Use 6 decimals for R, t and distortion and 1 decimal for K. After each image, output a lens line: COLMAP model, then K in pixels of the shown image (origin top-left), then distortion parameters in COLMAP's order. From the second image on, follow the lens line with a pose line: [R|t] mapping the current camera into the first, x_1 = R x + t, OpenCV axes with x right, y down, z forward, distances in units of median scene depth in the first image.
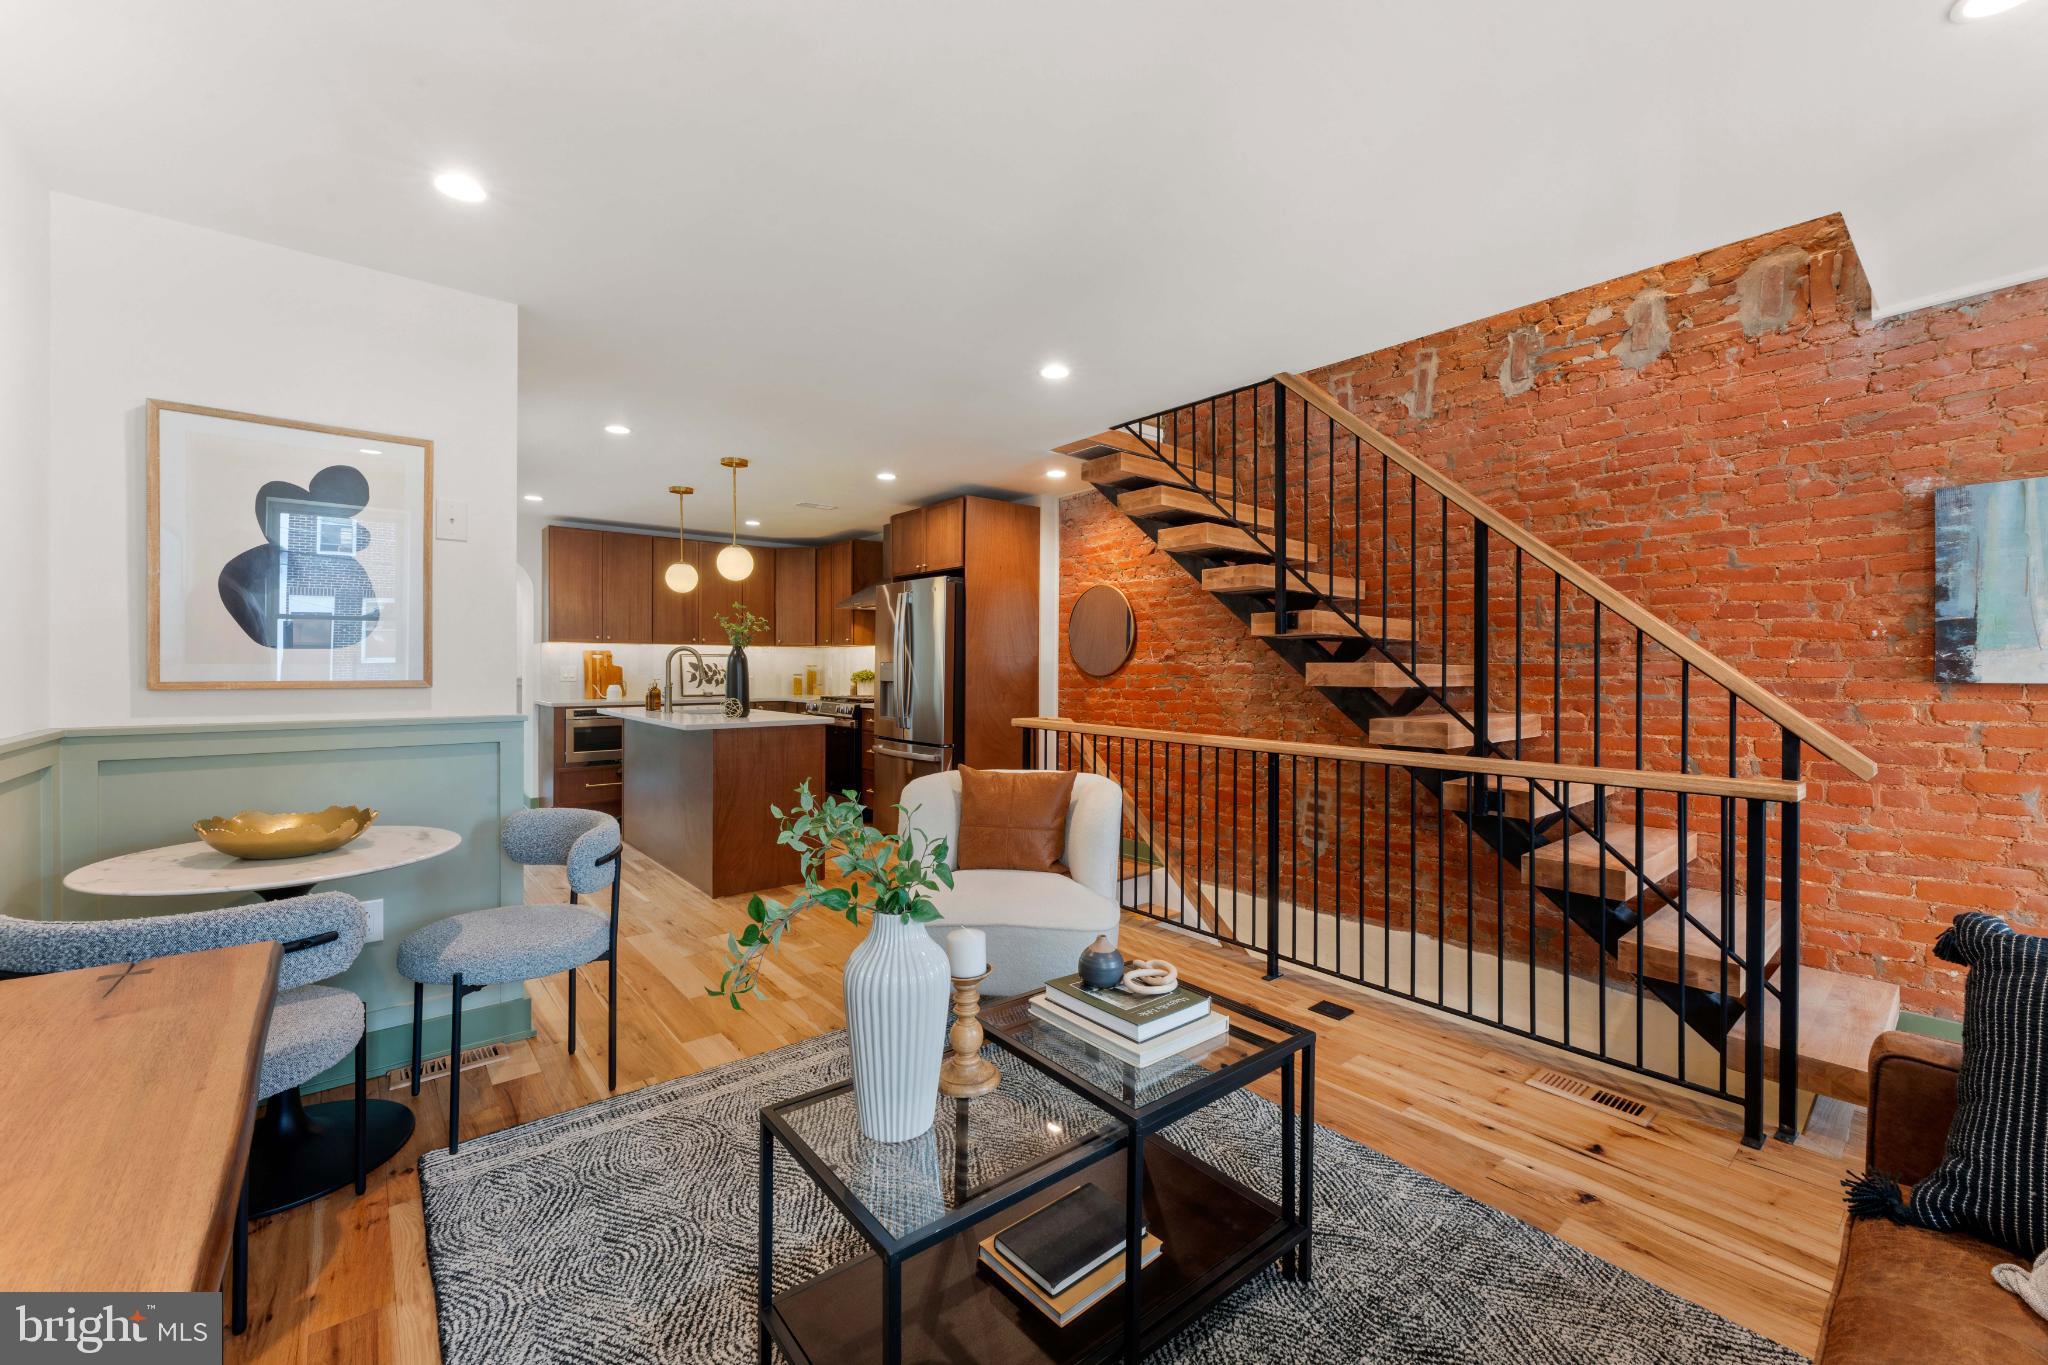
lens RADIAL K [[822.7, 0, 1026.6], [0, 822.7, 665.6], [0, 0, 1]] dist [0.000232, -0.000025]
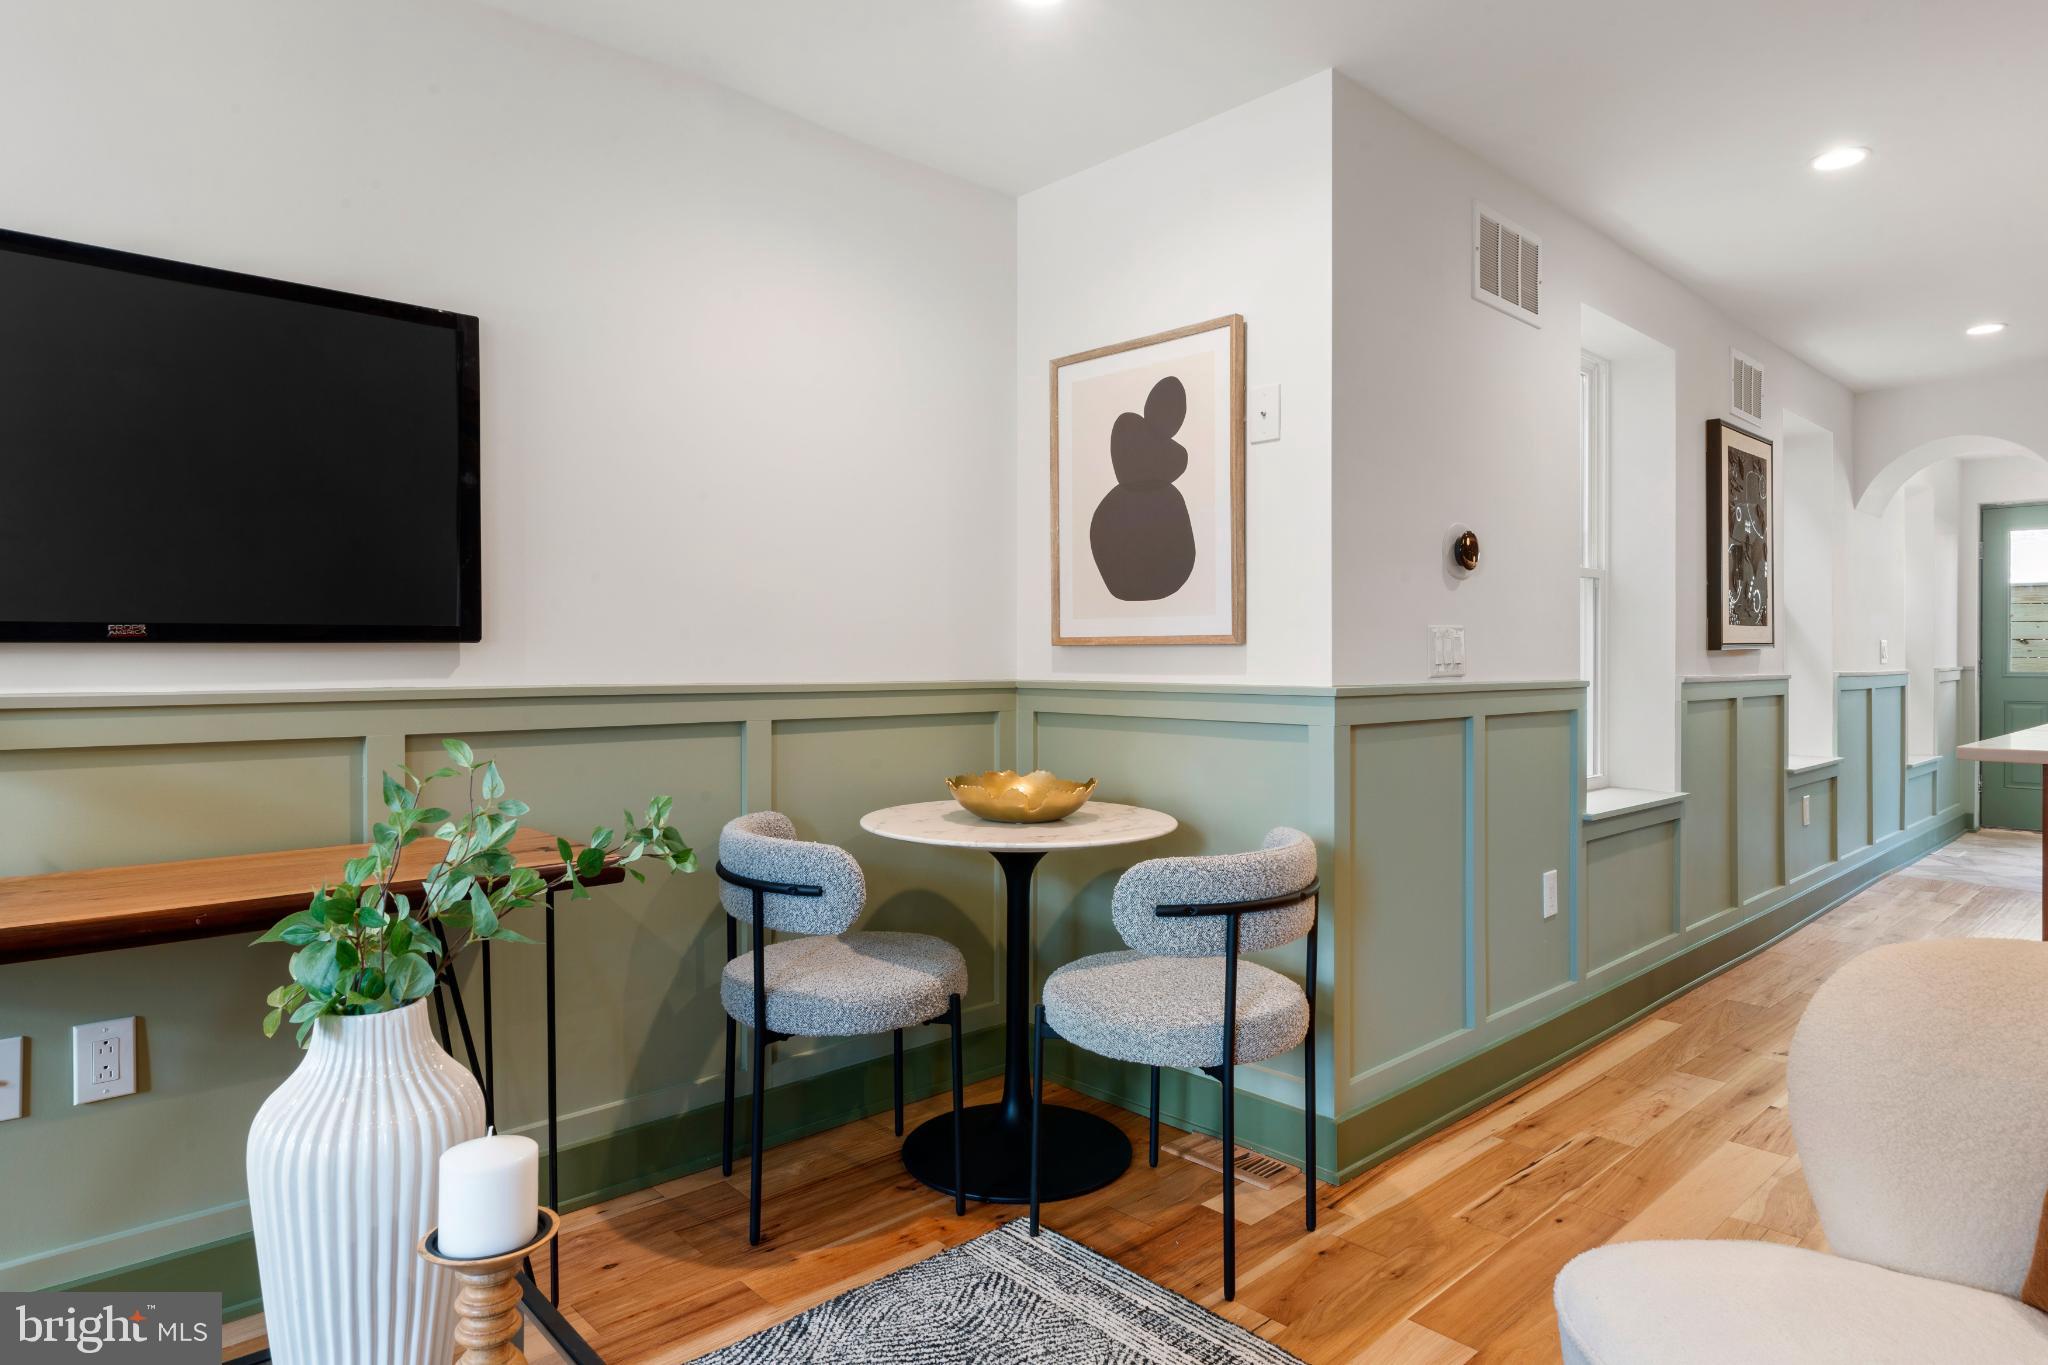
lens RADIAL K [[1179.4, 0, 1030.3], [0, 1179.4, 661.4], [0, 0, 1]] dist [-0.000752, -0.001725]
pose [[0.058858, -0.002670, -0.998263, 0.156348], [-0.000874, 0.999996, -0.002726, 0.020925], [0.998266, 0.001033, 0.058856, 0.352421]]
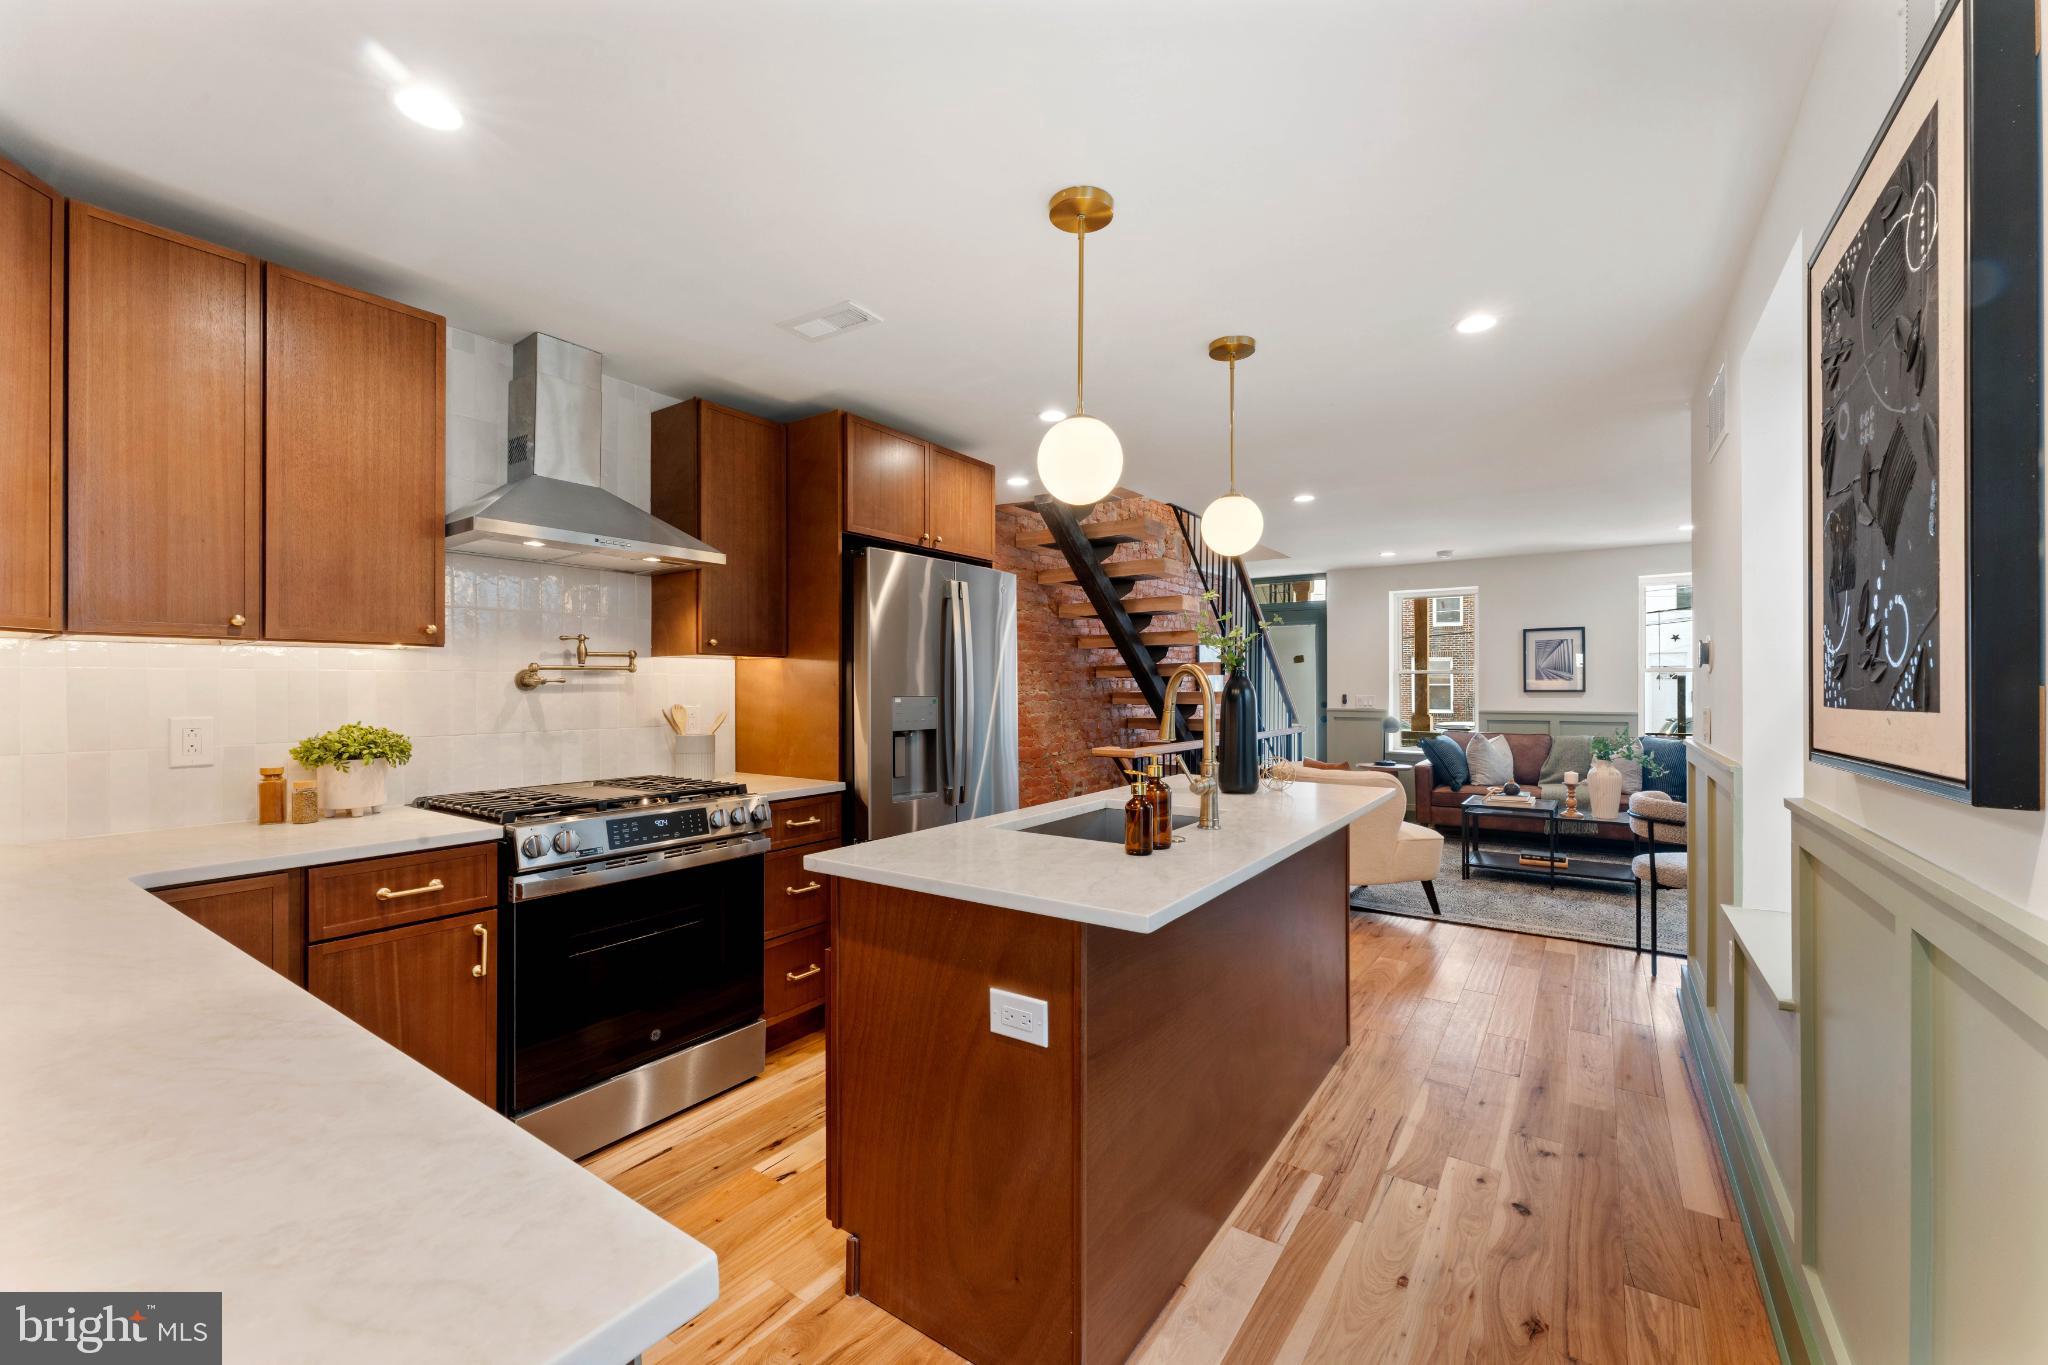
lens RADIAL K [[817.2, 0, 1028.0], [0, 817.2, 680.6], [0, 0, 1]] dist [-0.000420, -0.000072]
pose [[-0.268112, 0.002800, 0.963384, -0.769711], [0.000649, 0.999996, -0.002726, -0.013456], [-0.963388, -0.000106, -0.268112, 1.148893]]
